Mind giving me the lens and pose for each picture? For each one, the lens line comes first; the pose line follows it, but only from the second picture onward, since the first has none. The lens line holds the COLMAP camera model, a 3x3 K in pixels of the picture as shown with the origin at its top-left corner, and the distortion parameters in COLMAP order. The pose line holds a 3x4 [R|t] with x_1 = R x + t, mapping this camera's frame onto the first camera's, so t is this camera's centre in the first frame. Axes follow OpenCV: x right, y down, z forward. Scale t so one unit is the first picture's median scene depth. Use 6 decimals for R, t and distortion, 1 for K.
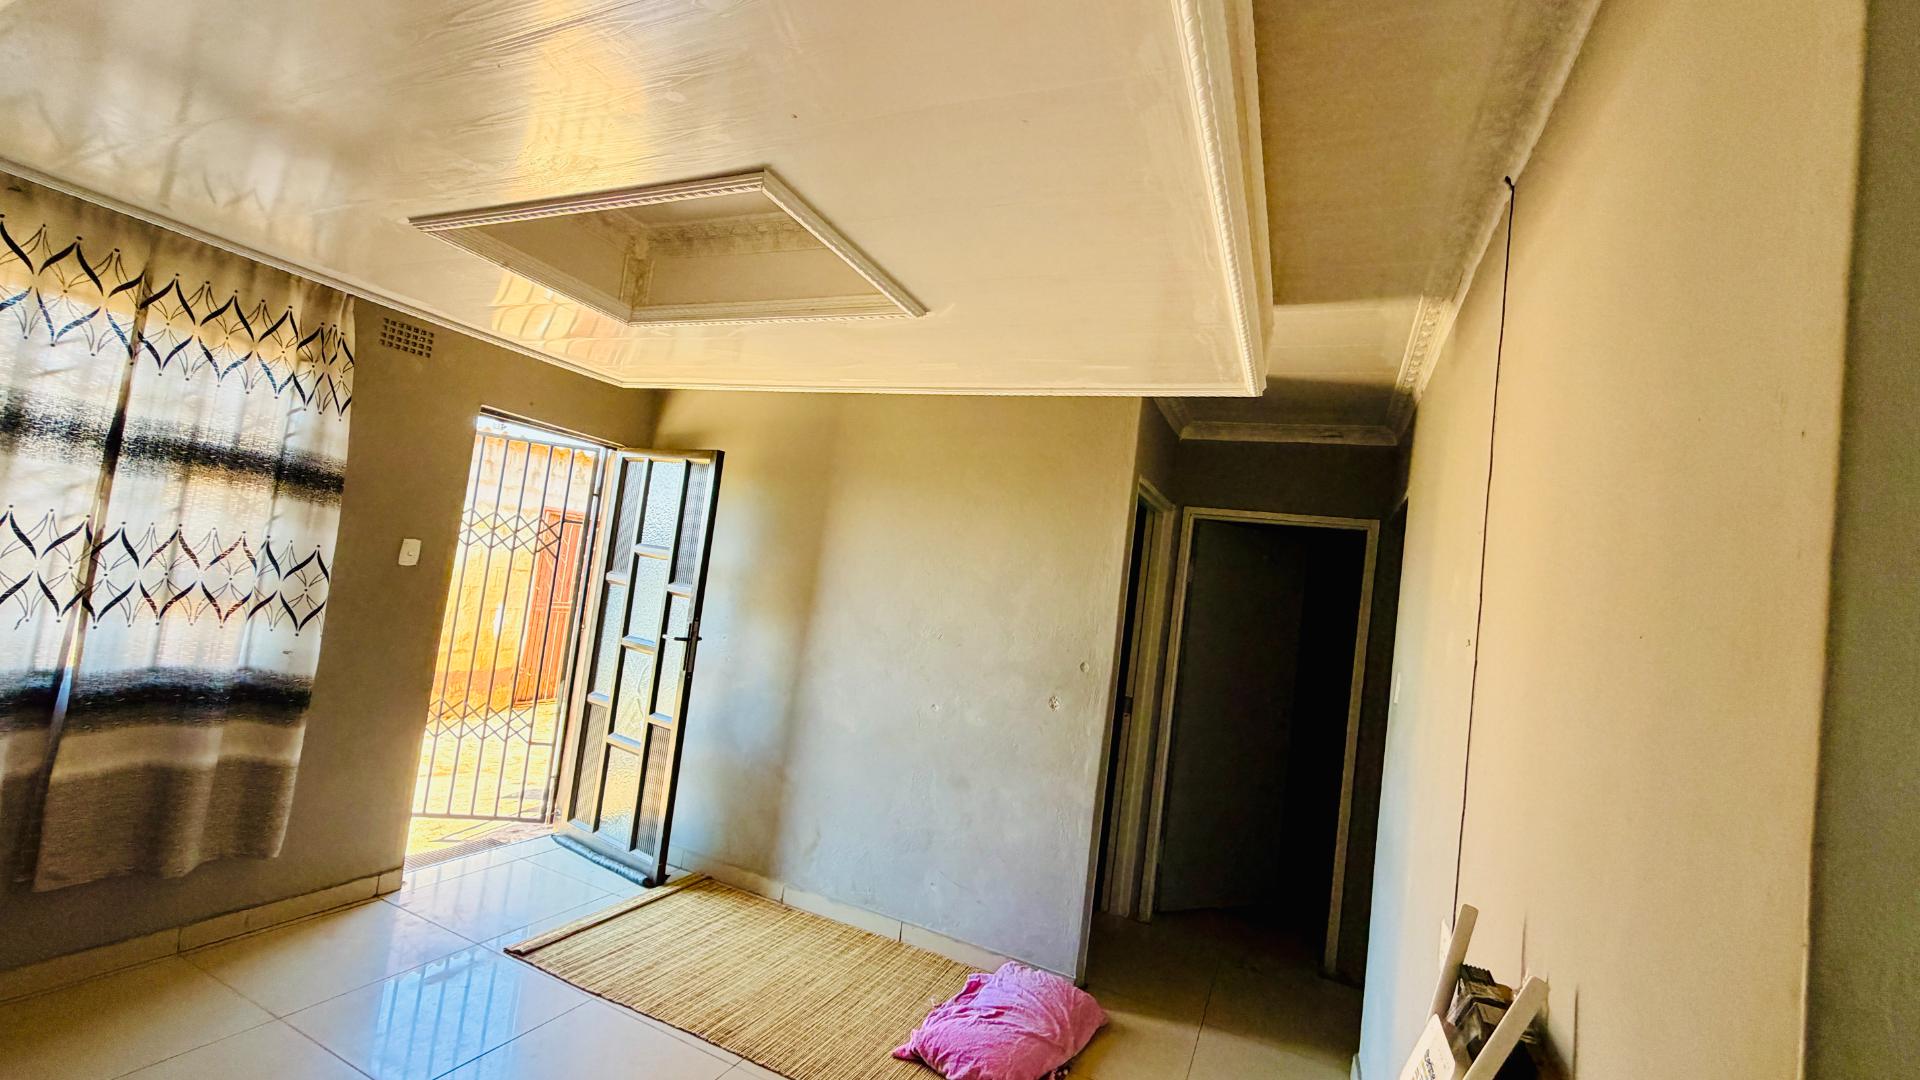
lens RADIAL K [[762.5, 0, 951.9], [0, 762.5, 538.9], [0, 0, 1]] dist [0.002926, -0.000334]
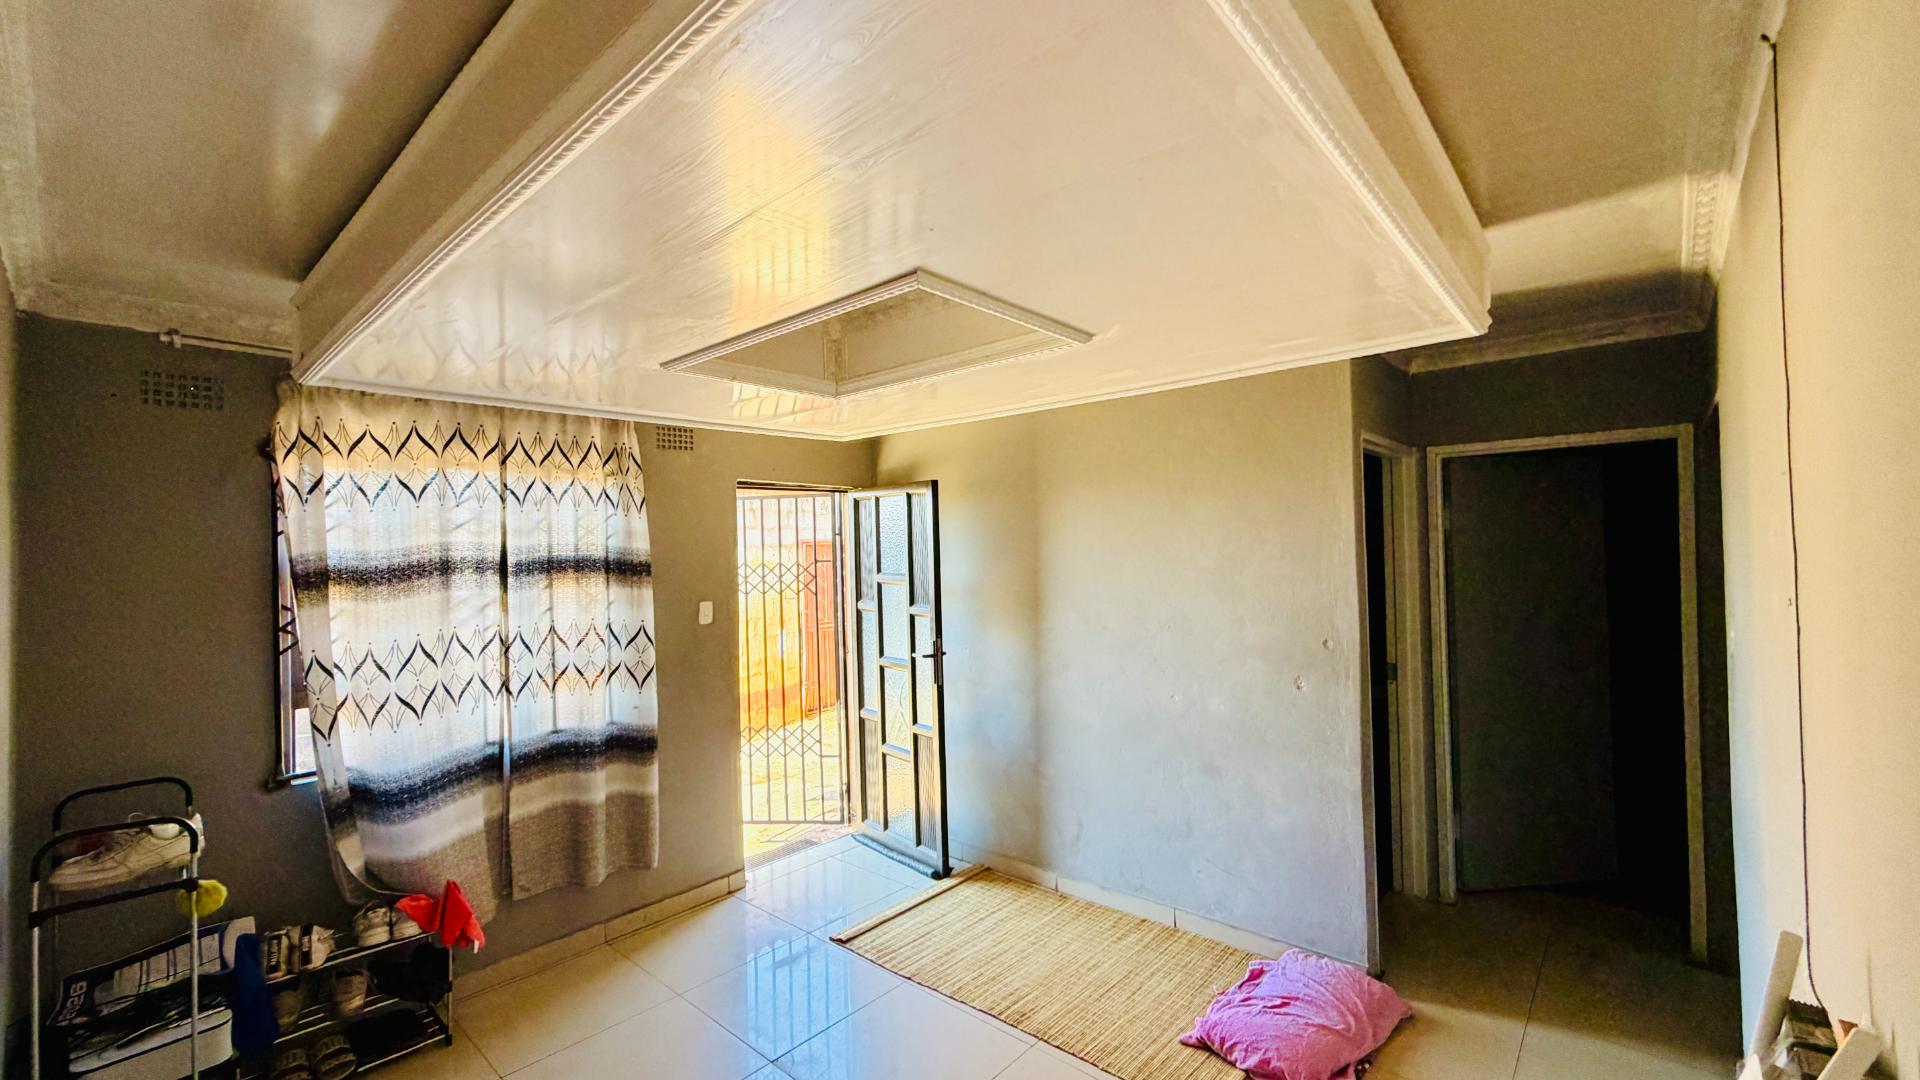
lens RADIAL K [[762.5, 0, 956.9], [0, 762.5, 537.6], [0, 0, 1]] dist [0.002926, -0.000334]
pose [[0.944574, -0.153152, -0.290387, 0.039557], [0.162782, 0.986620, 0.009148, -0.055038], [0.285101, -0.055911, 0.956865, -0.039426]]
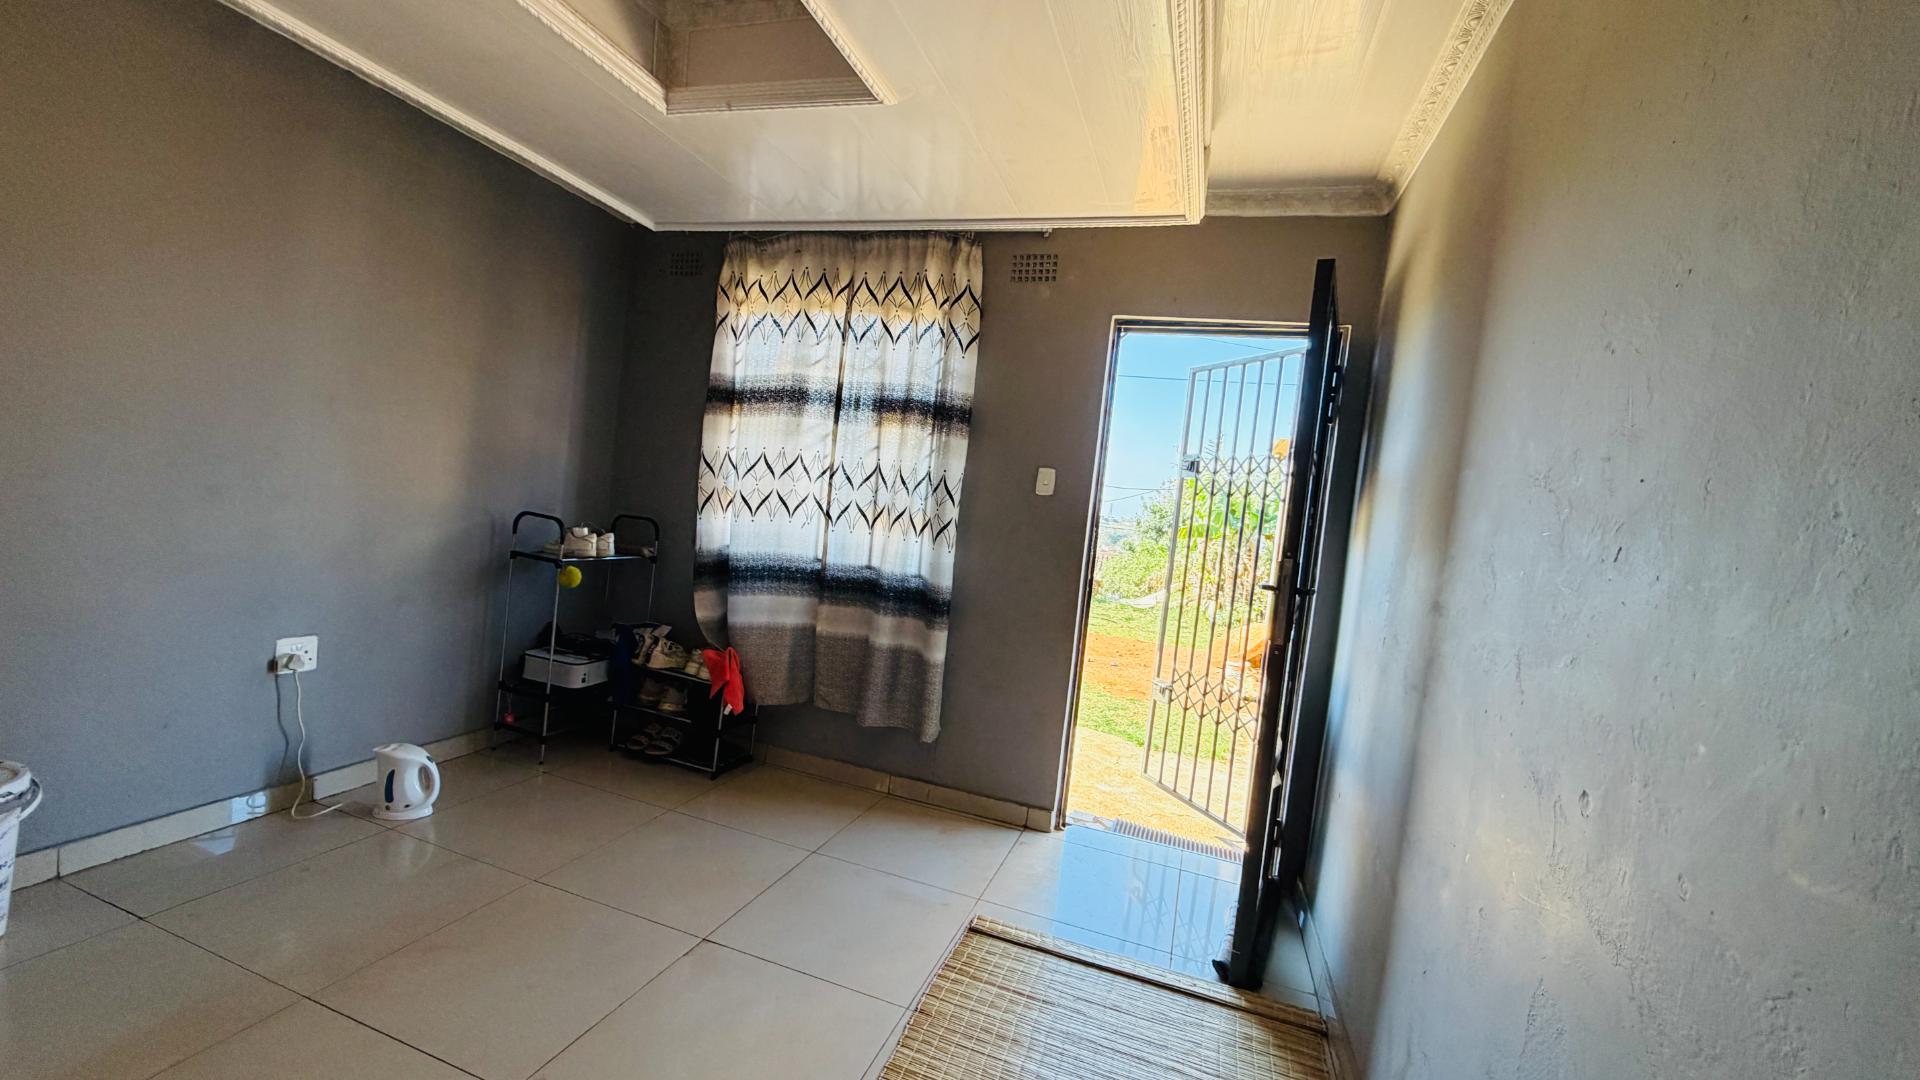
lens RADIAL K [[762.5, 0, 966.3], [0, 762.5, 545.6], [0, 0, 1]] dist [0.002926, -0.000334]
pose [[0.124298, -0.058542, -0.990516, 0.294665], [-0.032158, 0.997496, -0.062990, 0.198304], [0.991724, 0.039683, 0.122105, 0.942833]]
